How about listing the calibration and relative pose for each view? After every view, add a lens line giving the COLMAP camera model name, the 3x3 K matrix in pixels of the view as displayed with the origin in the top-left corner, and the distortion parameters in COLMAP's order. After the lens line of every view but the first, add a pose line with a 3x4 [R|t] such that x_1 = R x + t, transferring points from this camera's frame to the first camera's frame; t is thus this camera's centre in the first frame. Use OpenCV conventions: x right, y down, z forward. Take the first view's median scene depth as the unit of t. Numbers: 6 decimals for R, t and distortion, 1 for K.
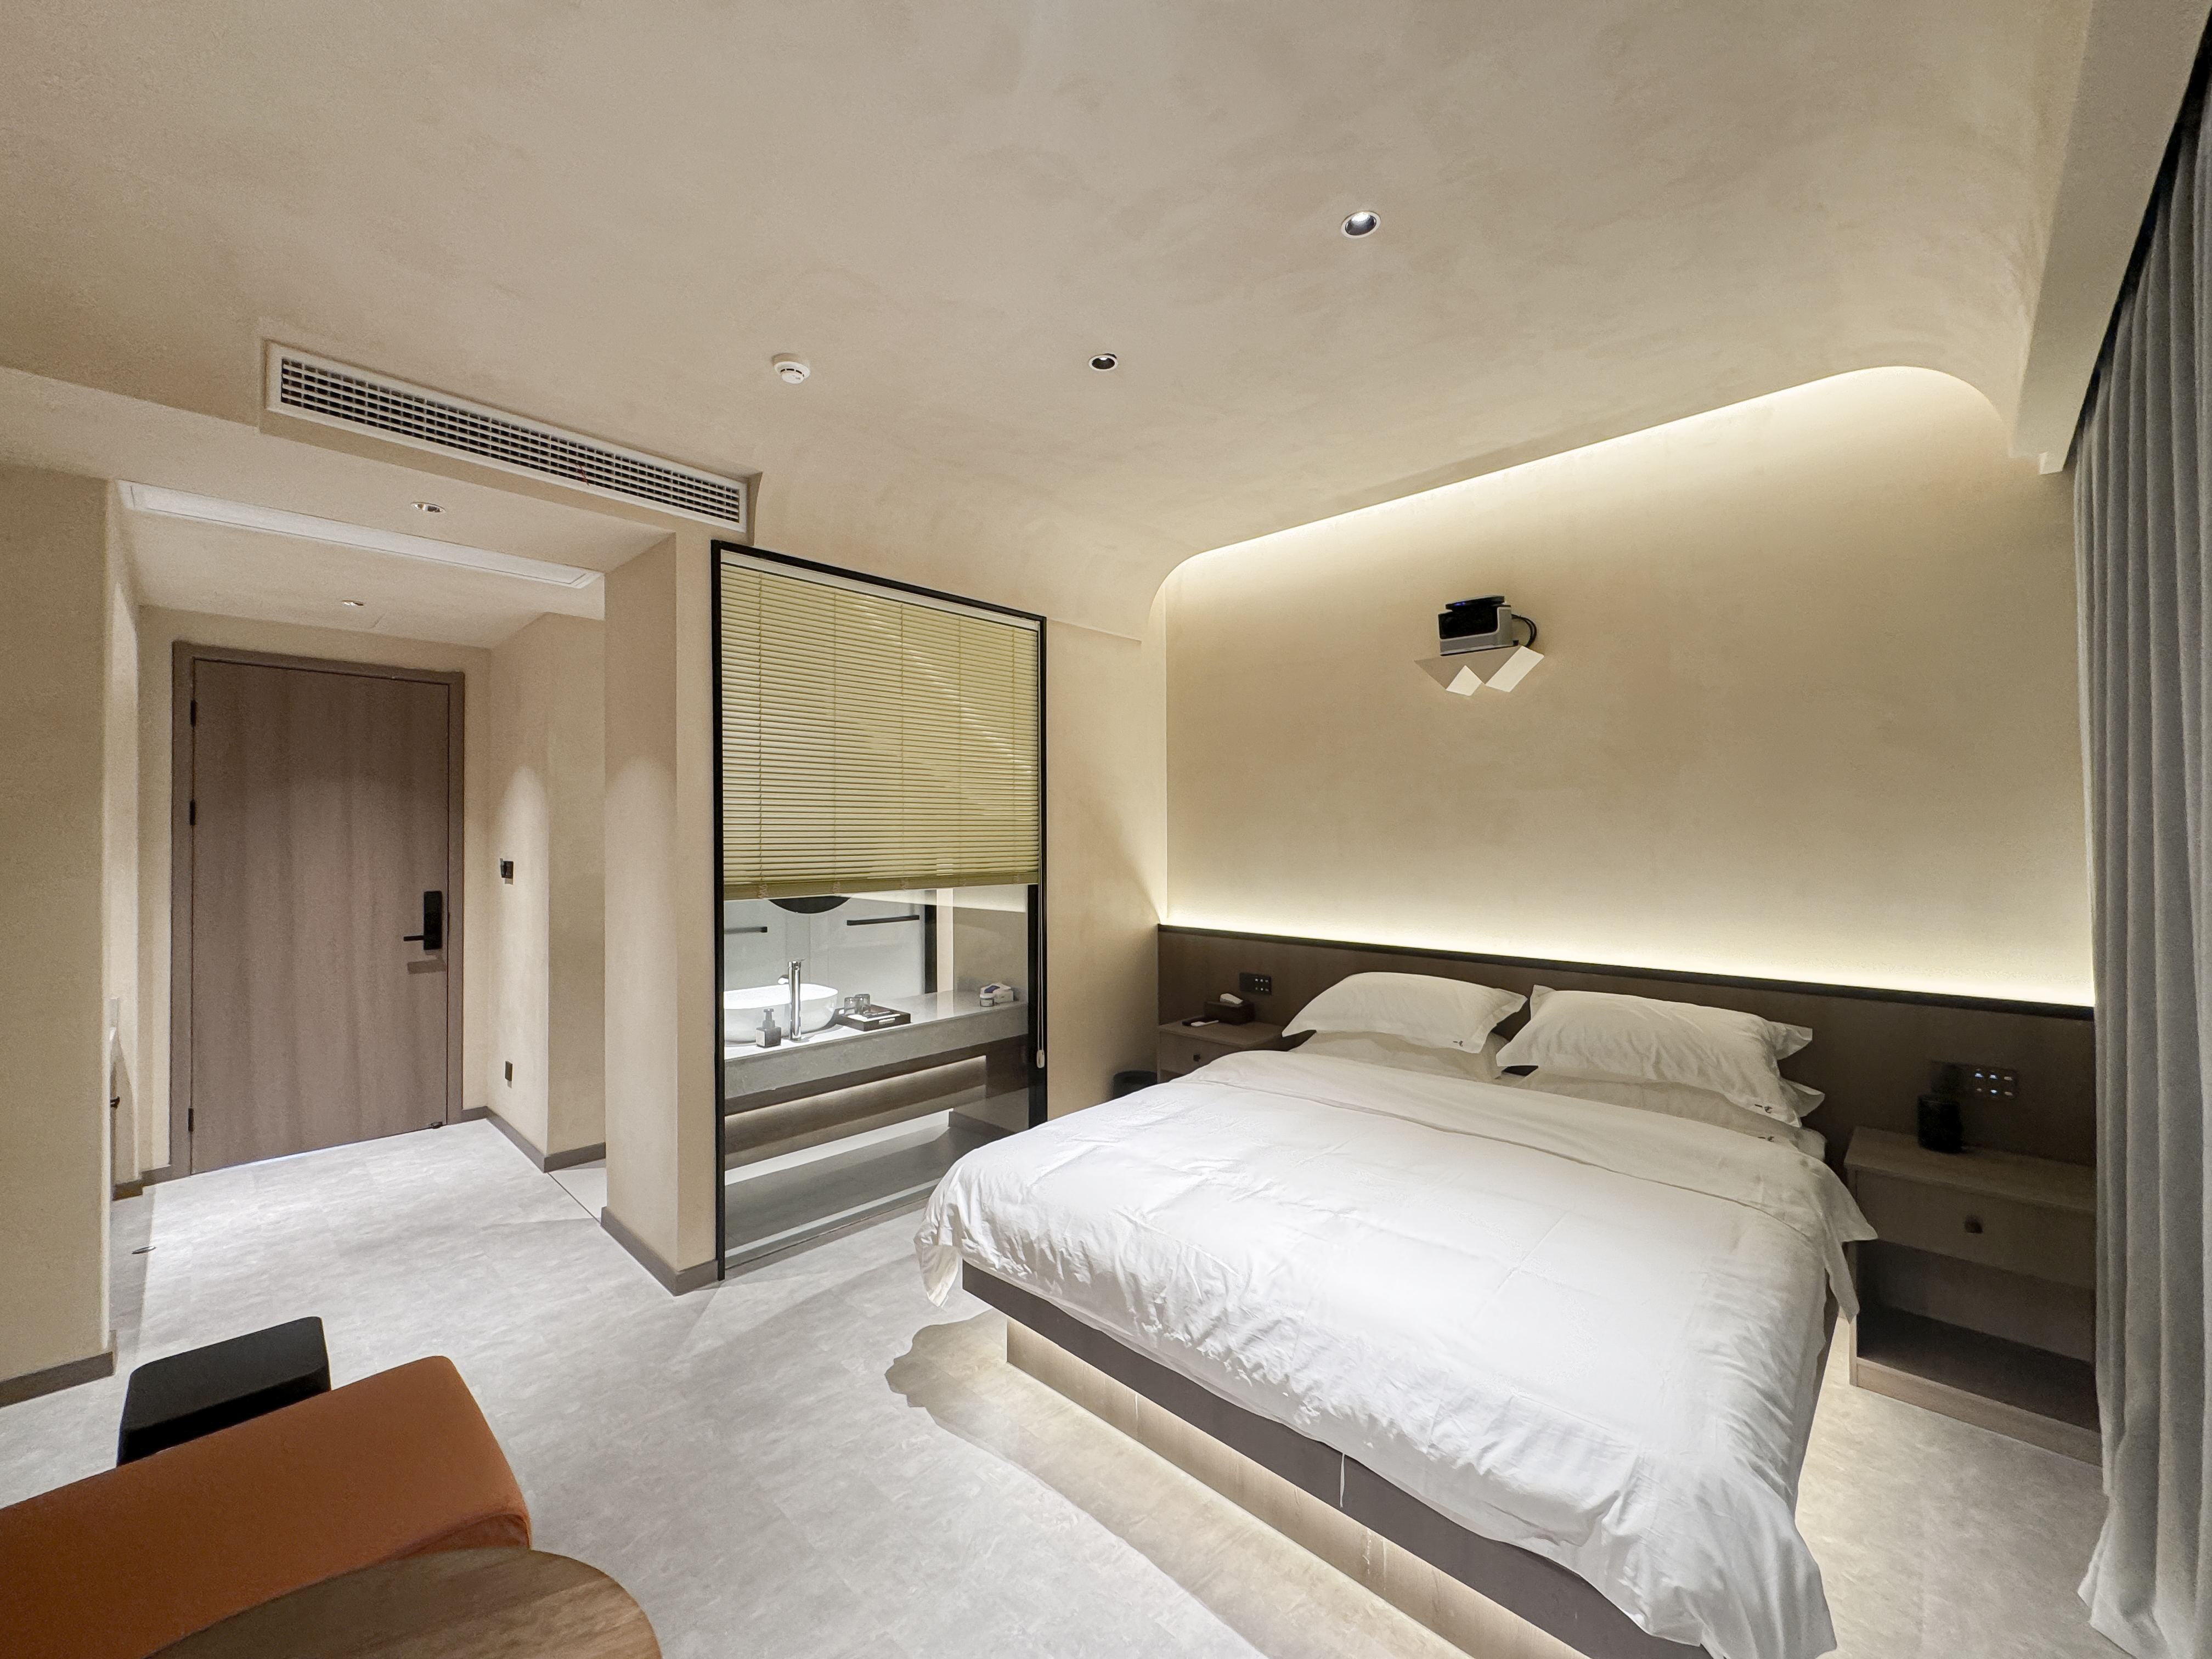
lens RADIAL K [[883.3, 0, 1116.2], [0, 883.3, 837.0], [0, 0, 1]] dist [-0.008863, -0.000130]
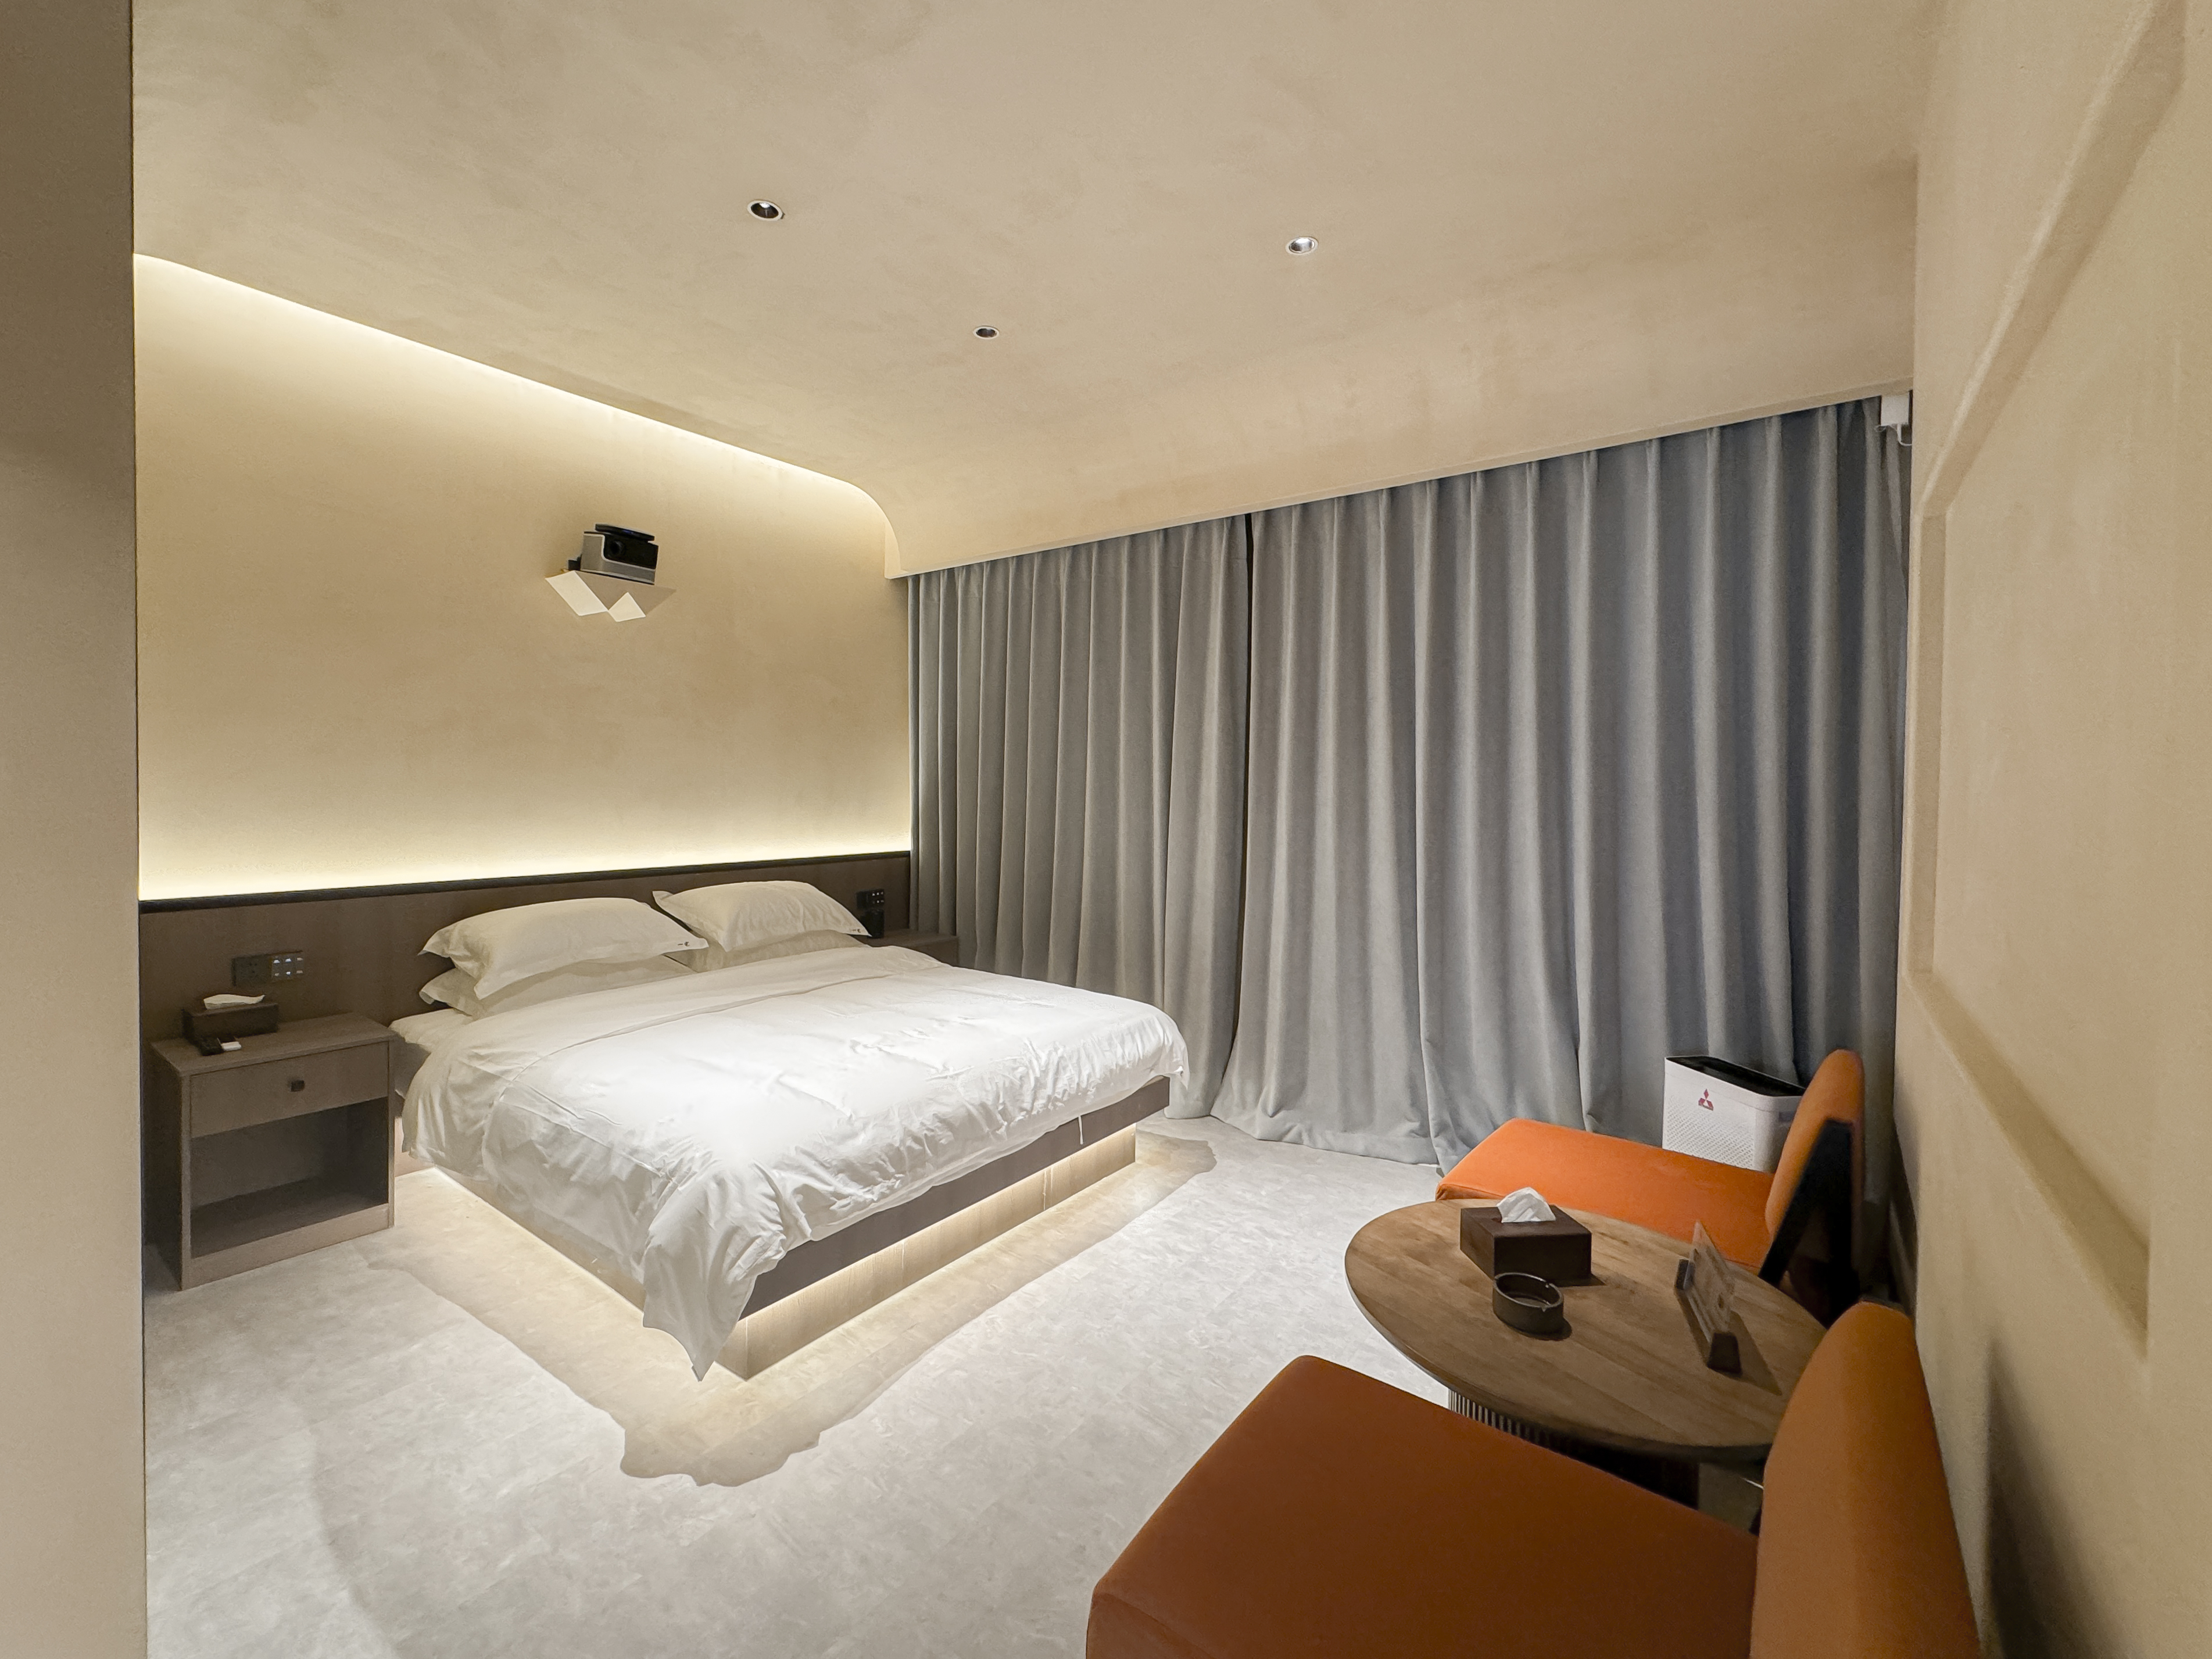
lens RADIAL K [[883.2, 0, 1099.4], [0, 883.2, 807.2], [0, 0, 1]] dist [-0.008863, -0.000130]
pose [[-0.108040, -0.025706, 0.993814, -1.148918], [-0.010495, 0.999639, 0.024716, 0.044575], [-0.994091, -0.007760, -0.108271, 0.915150]]
